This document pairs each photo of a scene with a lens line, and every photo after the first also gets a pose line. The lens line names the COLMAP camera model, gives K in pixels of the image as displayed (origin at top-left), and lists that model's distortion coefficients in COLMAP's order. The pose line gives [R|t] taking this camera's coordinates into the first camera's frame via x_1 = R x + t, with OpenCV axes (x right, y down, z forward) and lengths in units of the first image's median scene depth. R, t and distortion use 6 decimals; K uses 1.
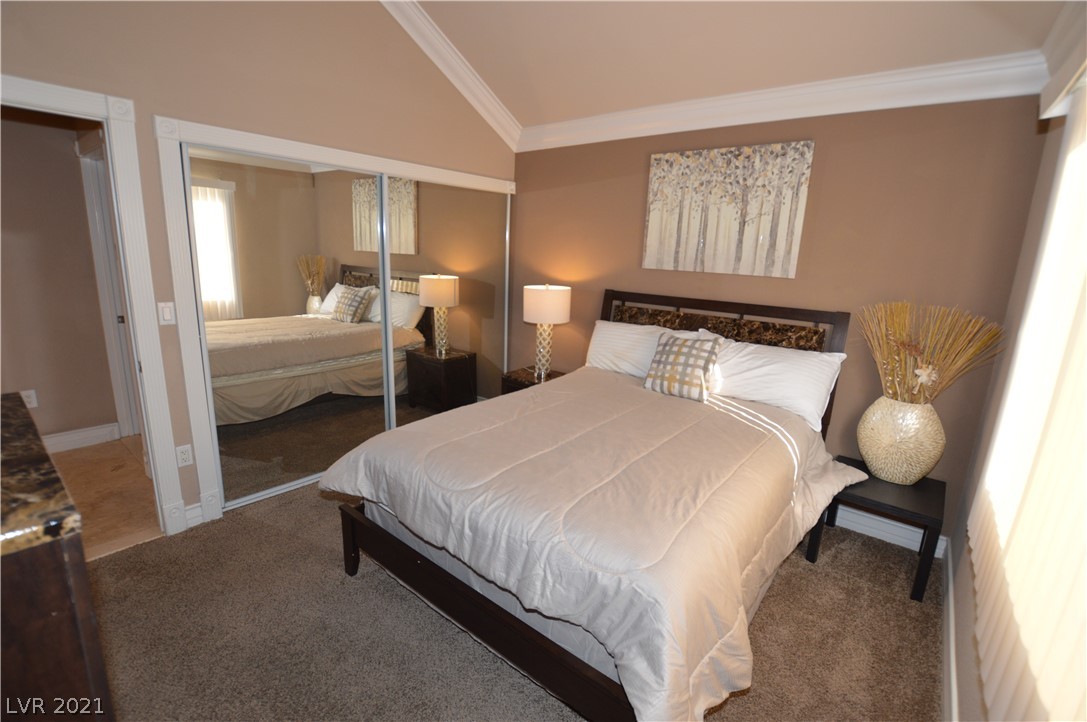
lens RADIAL K [[485.0, 0, 544.8], [0, 485.0, 358.5], [0, 0, 1]] dist [-0.028310, 0.000757]
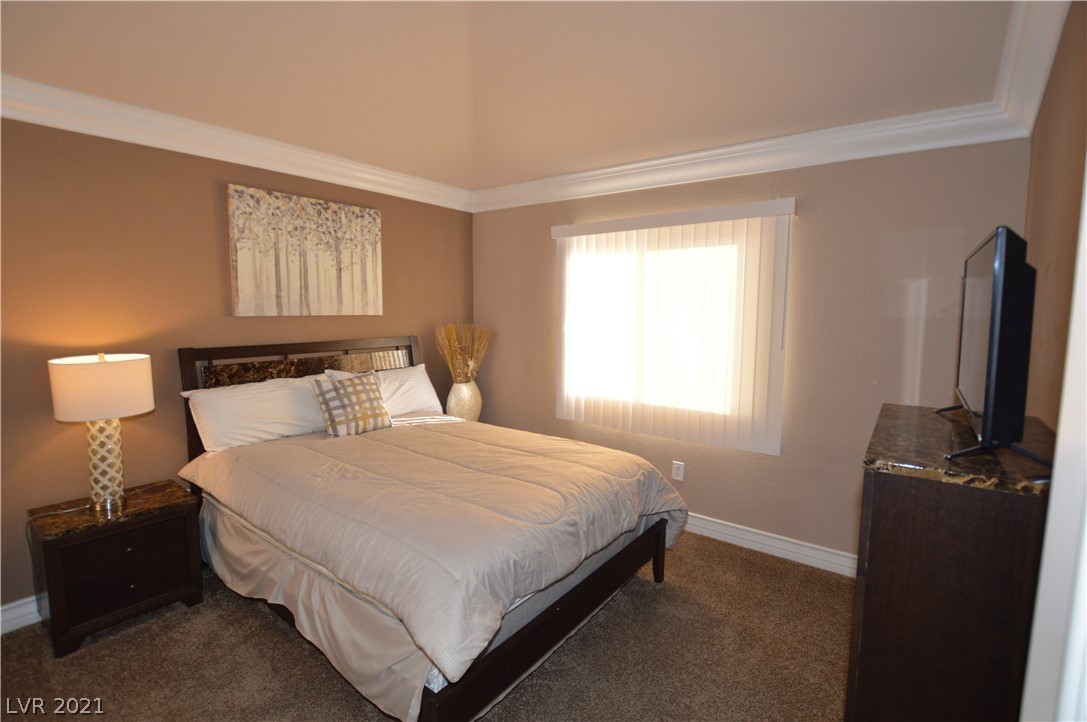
lens RADIAL K [[485.0, 0, 544.8], [0, 485.0, 358.5], [0, 0, 1]] dist [-0.028310, 0.000757]
pose [[-0.026424, -0.148586, 0.988546, -0.730913], [0.205594, 0.966944, 0.150835, -0.150761], [-0.978281, 0.207224, 0.004998, 0.563155]]
